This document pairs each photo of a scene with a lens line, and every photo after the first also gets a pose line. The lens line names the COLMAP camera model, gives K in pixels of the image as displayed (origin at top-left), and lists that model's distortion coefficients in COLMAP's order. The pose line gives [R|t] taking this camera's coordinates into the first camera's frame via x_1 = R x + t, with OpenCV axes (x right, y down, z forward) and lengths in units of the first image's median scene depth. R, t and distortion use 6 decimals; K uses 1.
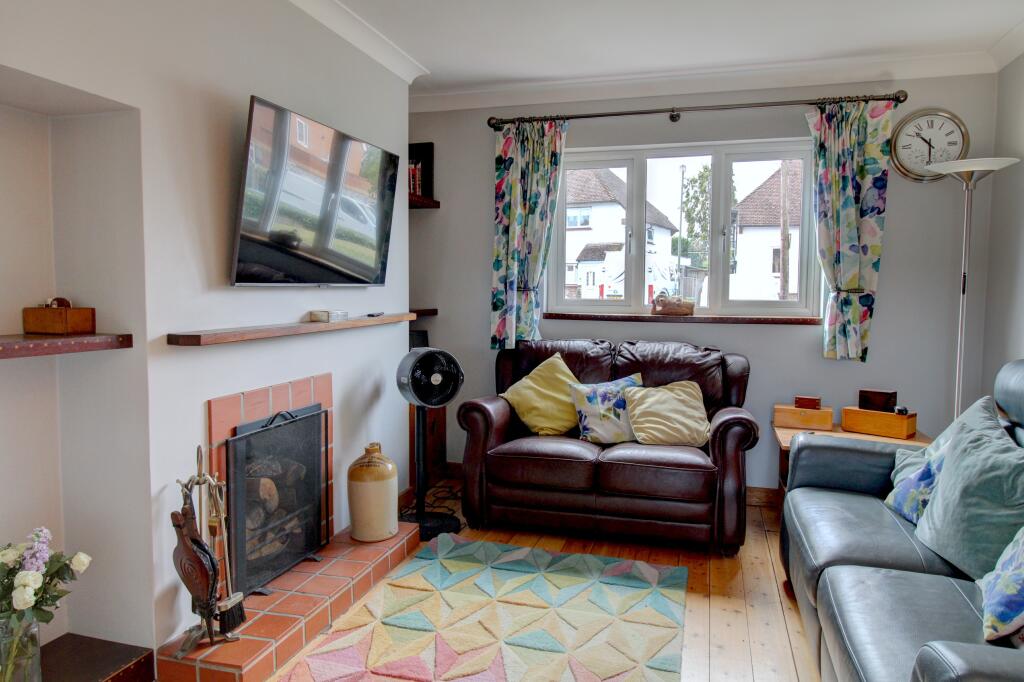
lens RADIAL K [[687.3, 0, 512.0], [0, 687.3, 341.0], [0, 0, 1]] dist [0.007693, -0.006159]
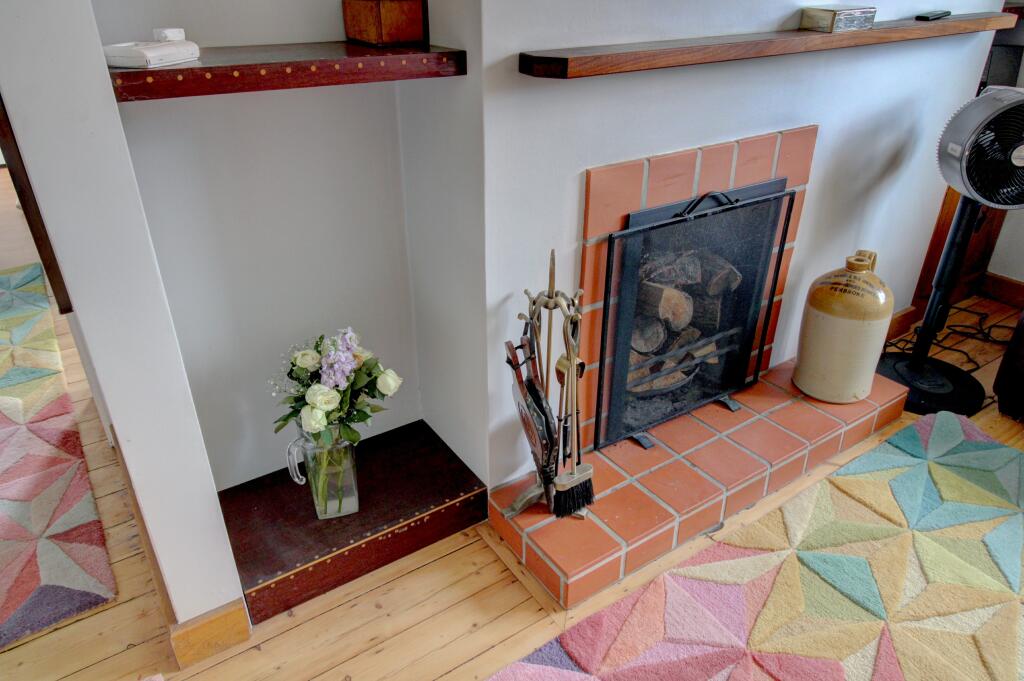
lens RADIAL K [[687.3, 0, 512.0], [0, 687.3, 340.5], [0, 0, 1]] dist [0.007693, -0.006159]
pose [[0.766462, 0.300708, -0.567549, -0.083607], [-0.042803, 0.905582, 0.422006, -0.027343], [0.640862, -0.299158, 0.706965, 0.406622]]
